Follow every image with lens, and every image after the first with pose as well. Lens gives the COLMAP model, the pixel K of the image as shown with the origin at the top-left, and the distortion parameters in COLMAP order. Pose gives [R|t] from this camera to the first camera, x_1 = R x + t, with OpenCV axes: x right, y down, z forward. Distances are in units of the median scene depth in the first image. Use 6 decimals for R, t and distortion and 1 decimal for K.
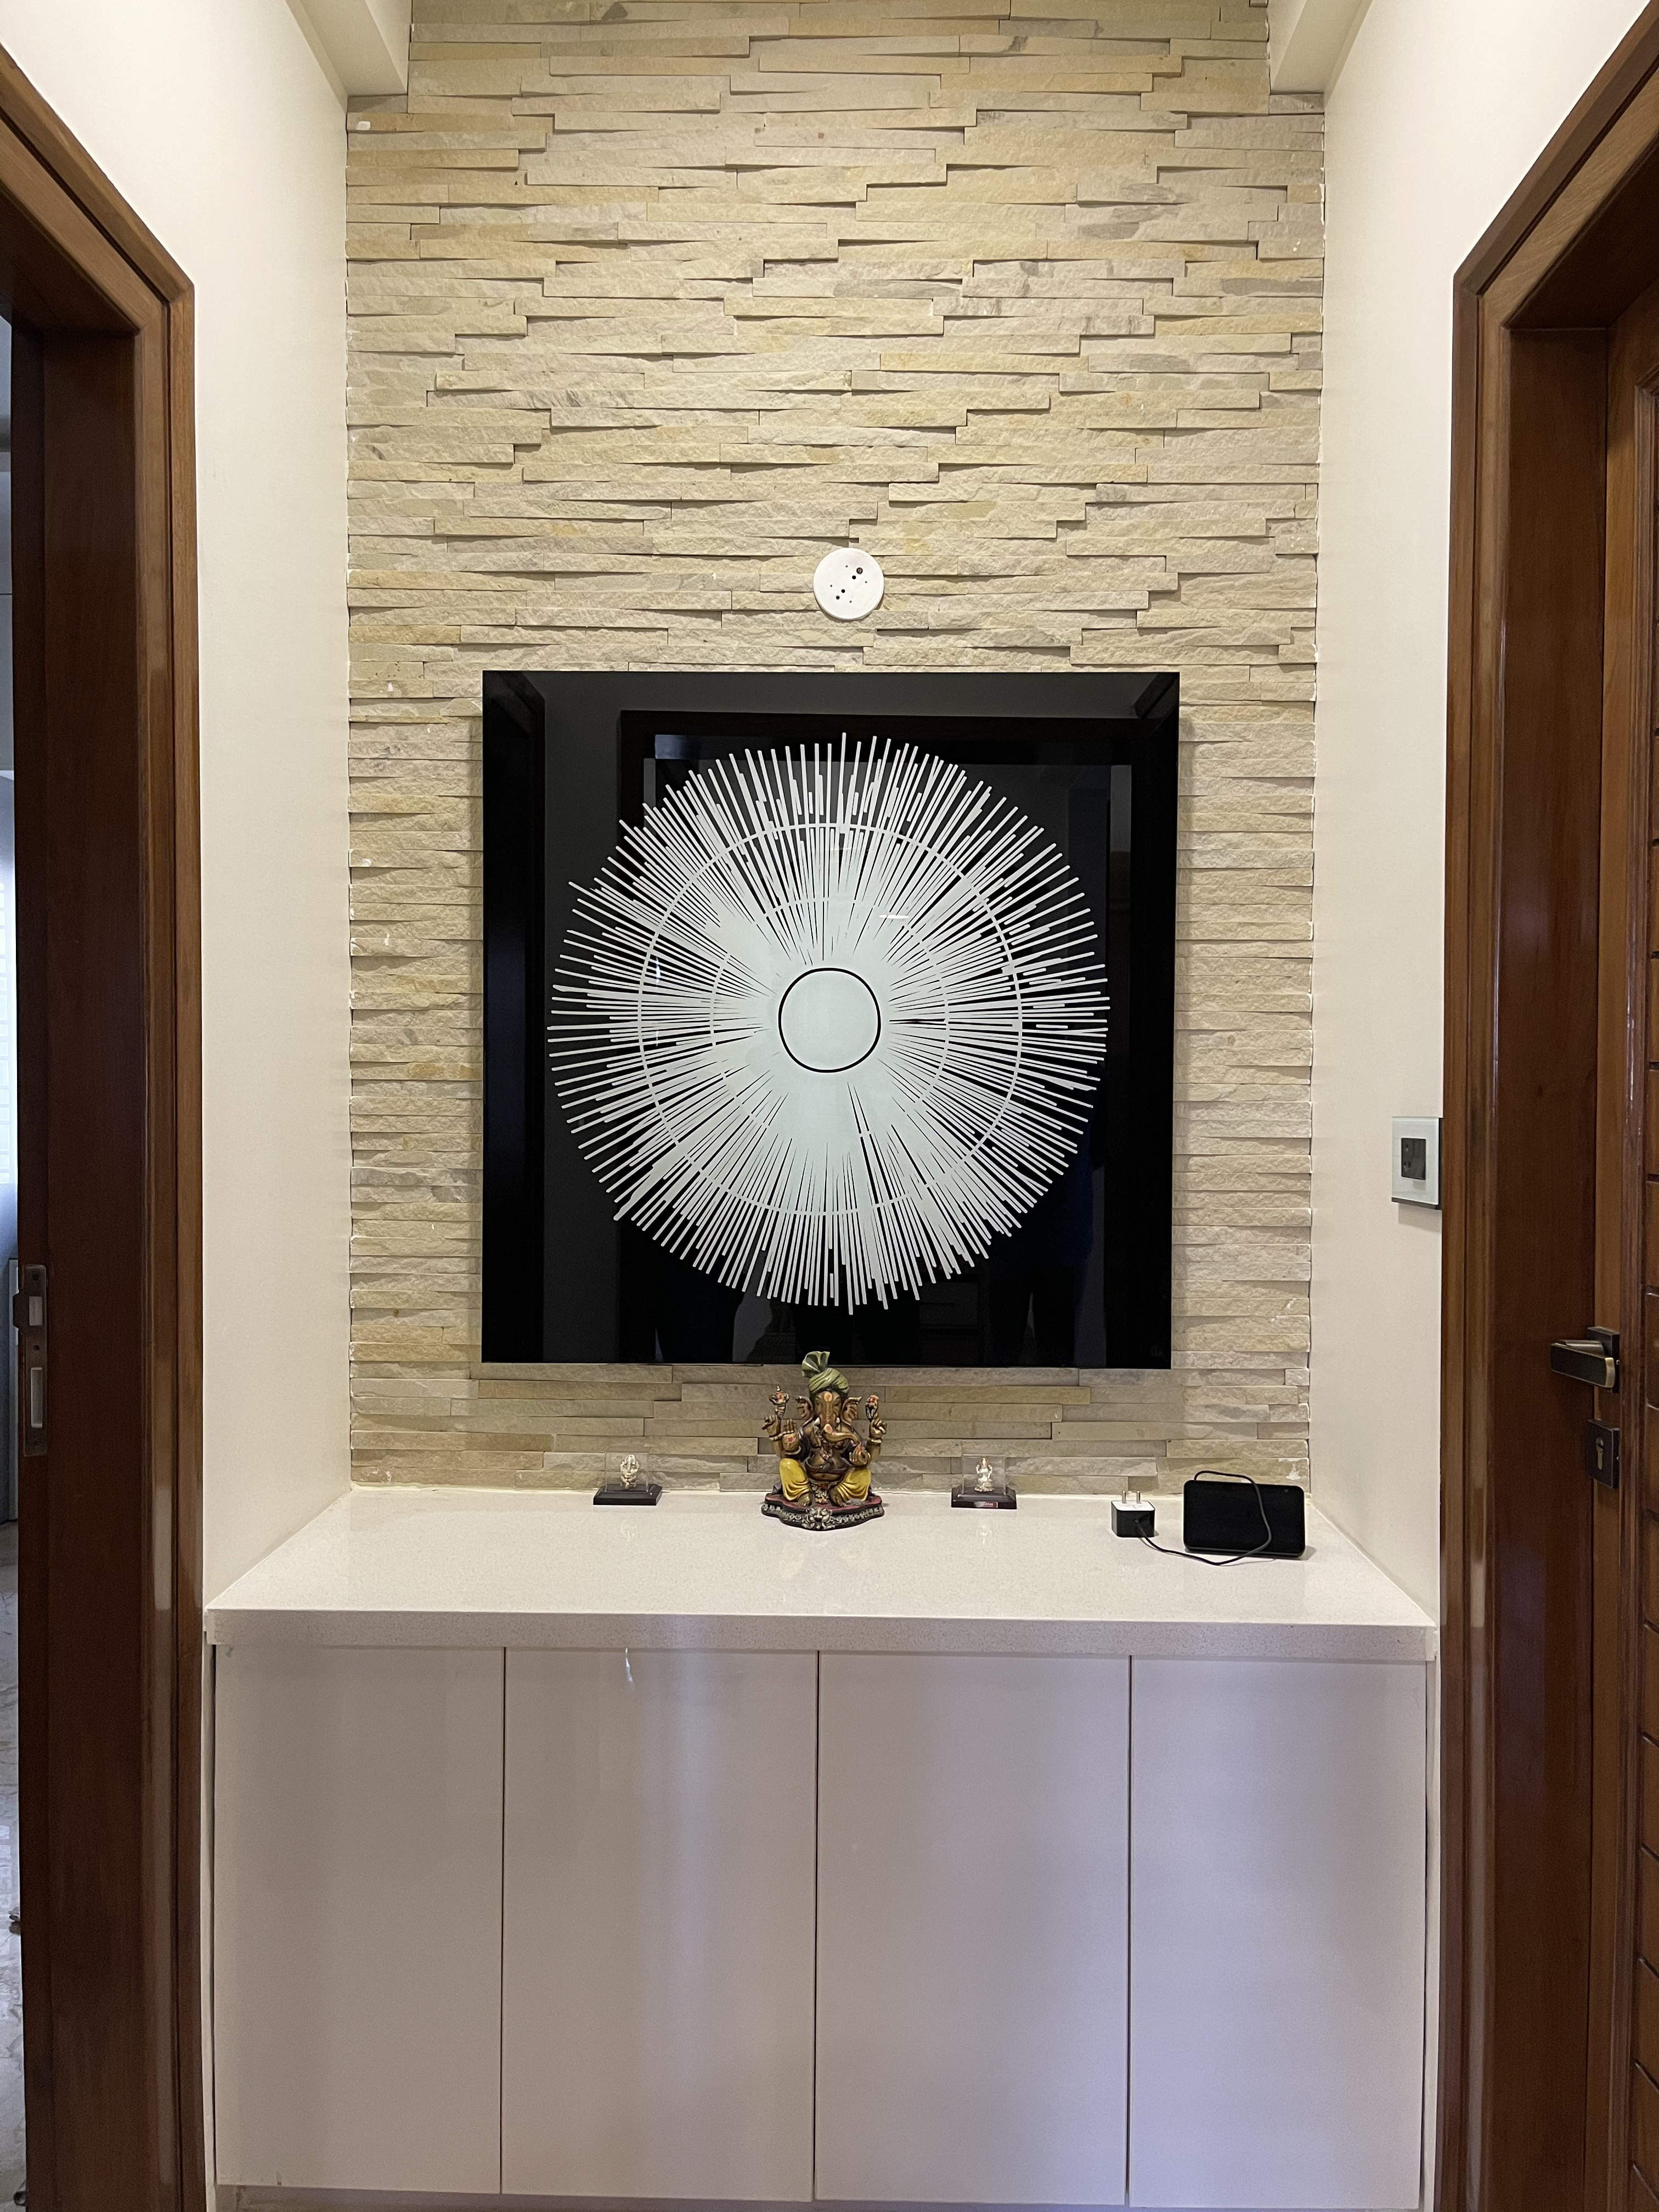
lens RADIAL K [[1671.9, 0, 834.3], [0, 1671.9, 1113.1], [0, 0, 1]] dist [0.023152, -0.005174]
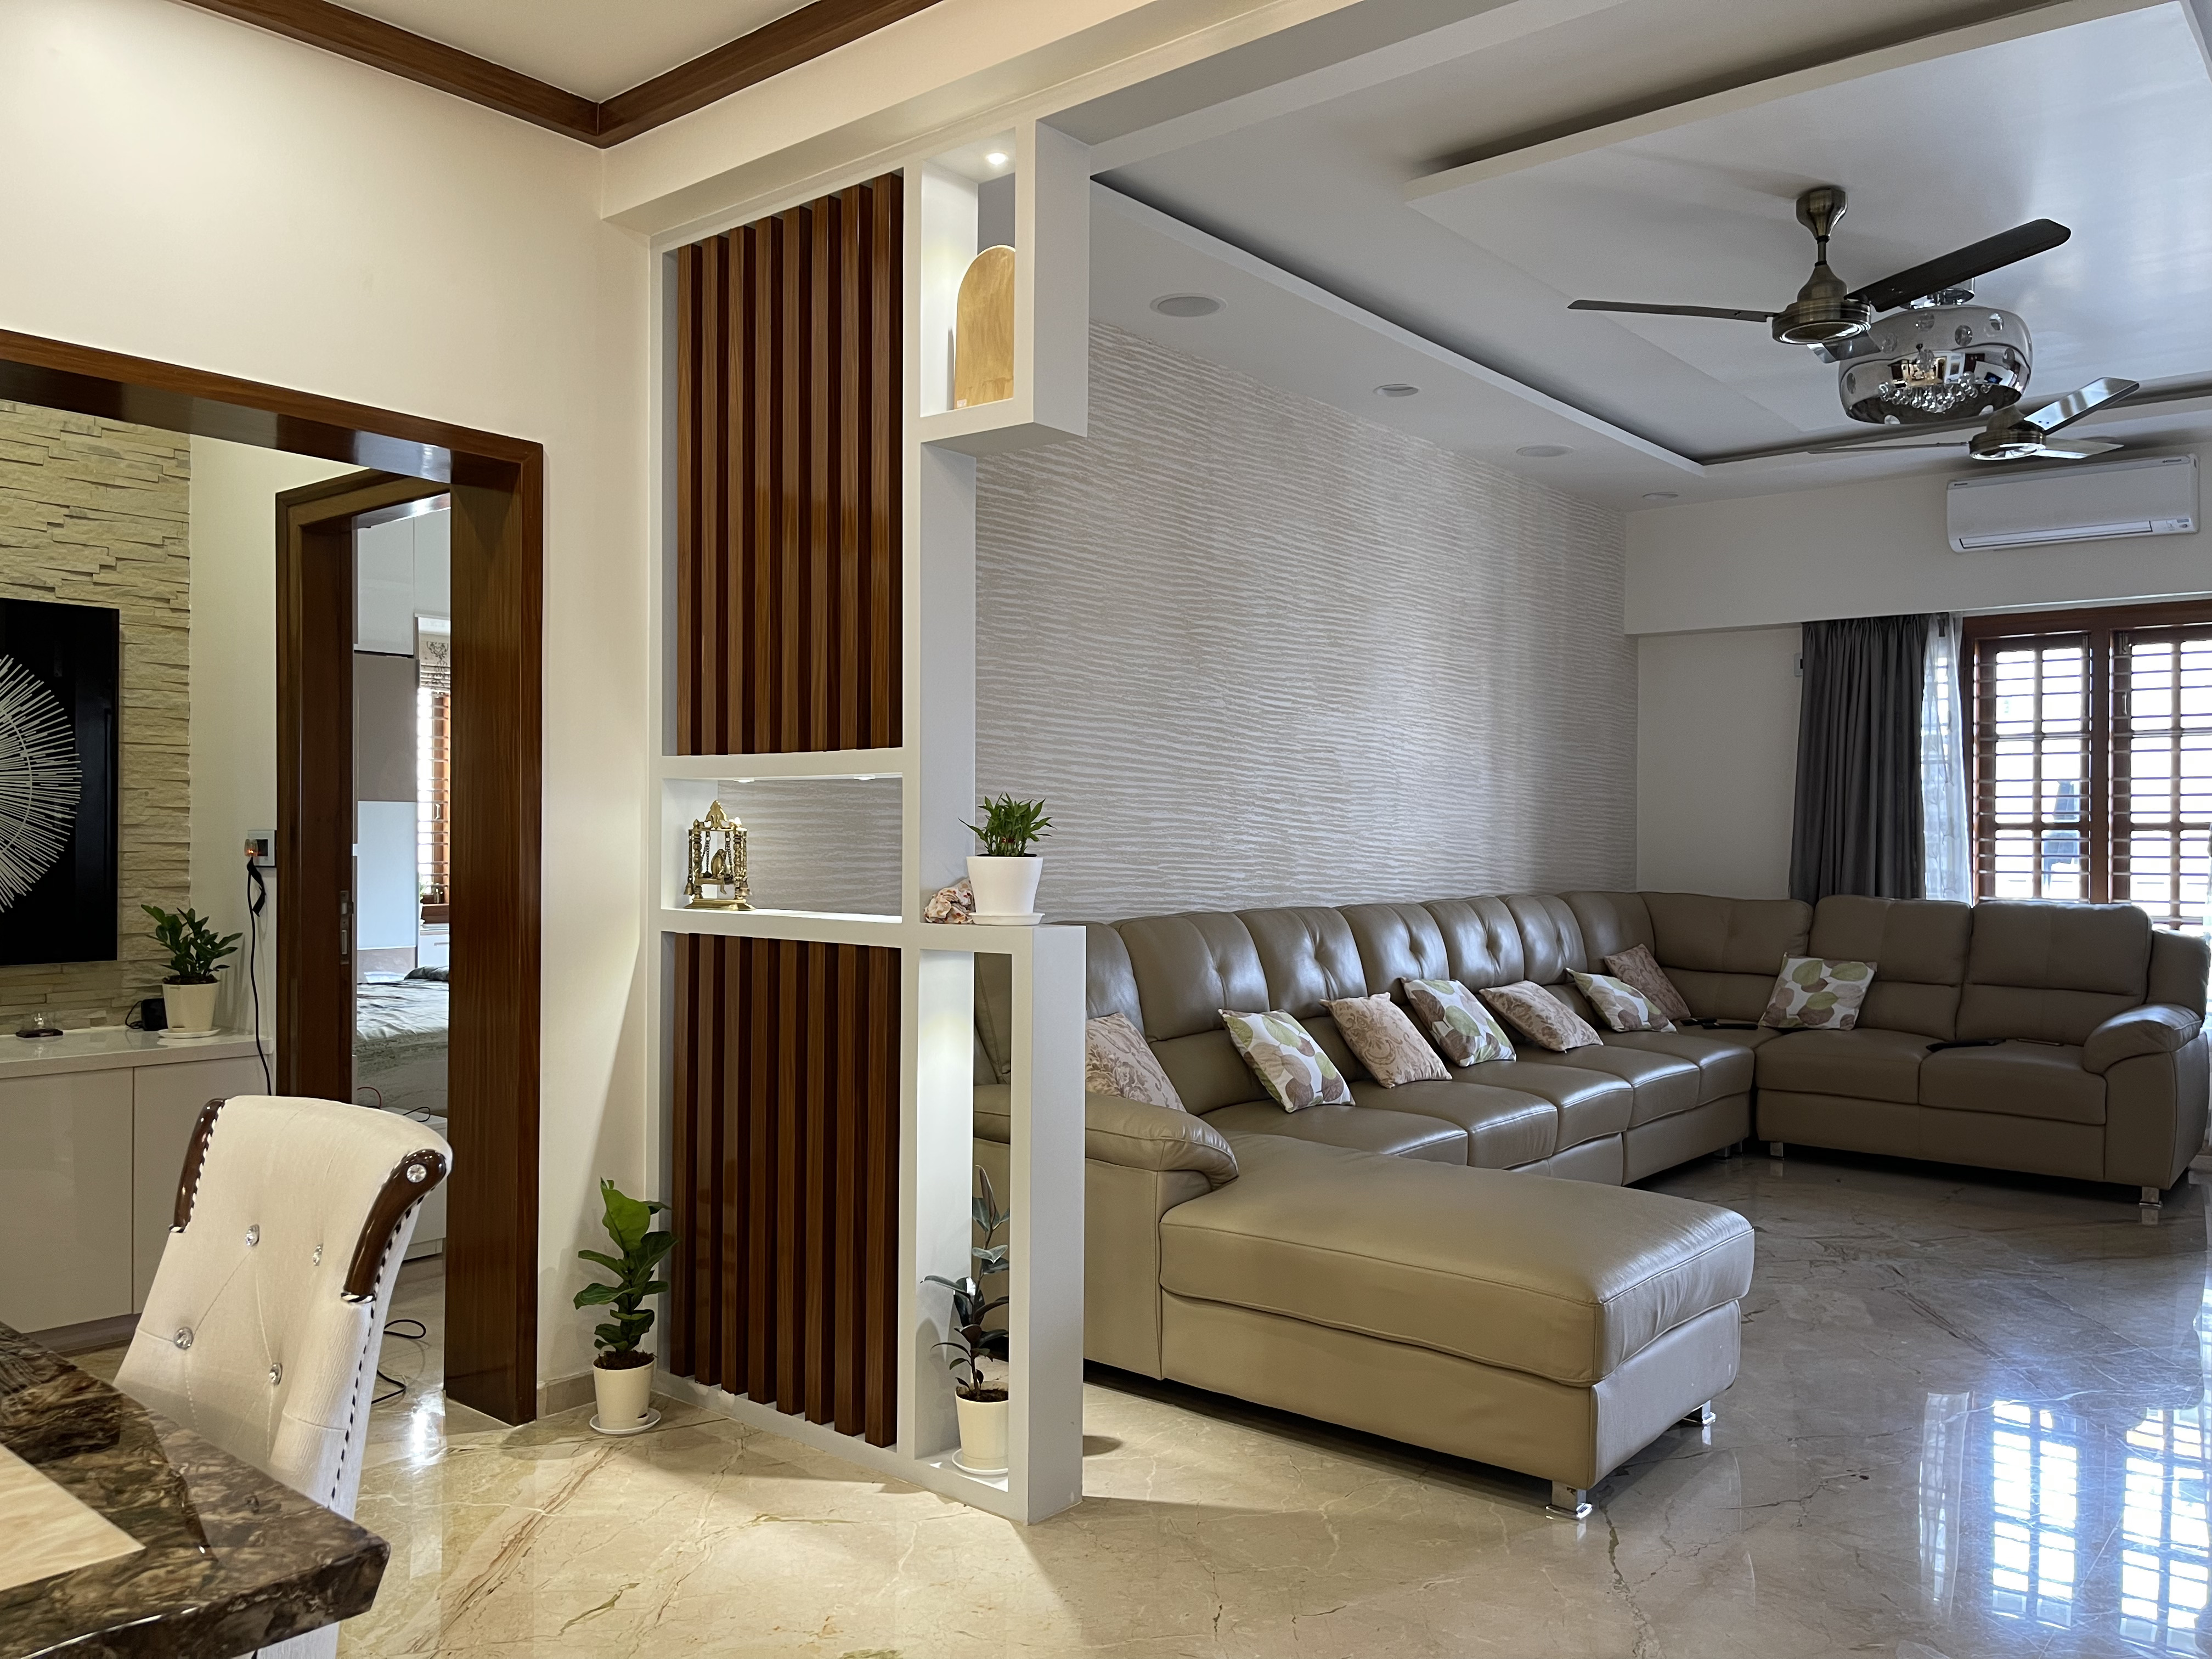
lens RADIAL K [[1671.9, 0, 1103.1], [0, 1671.9, 840.5], [0, 0, 1]] dist [0.023152, -0.005174]
pose [[0.598146, -0.006803, 0.801359, -0.692676], [0.014600, 0.999891, -0.002409, 0.033834], [-0.801254, 0.013141, 0.598179, -1.116387]]
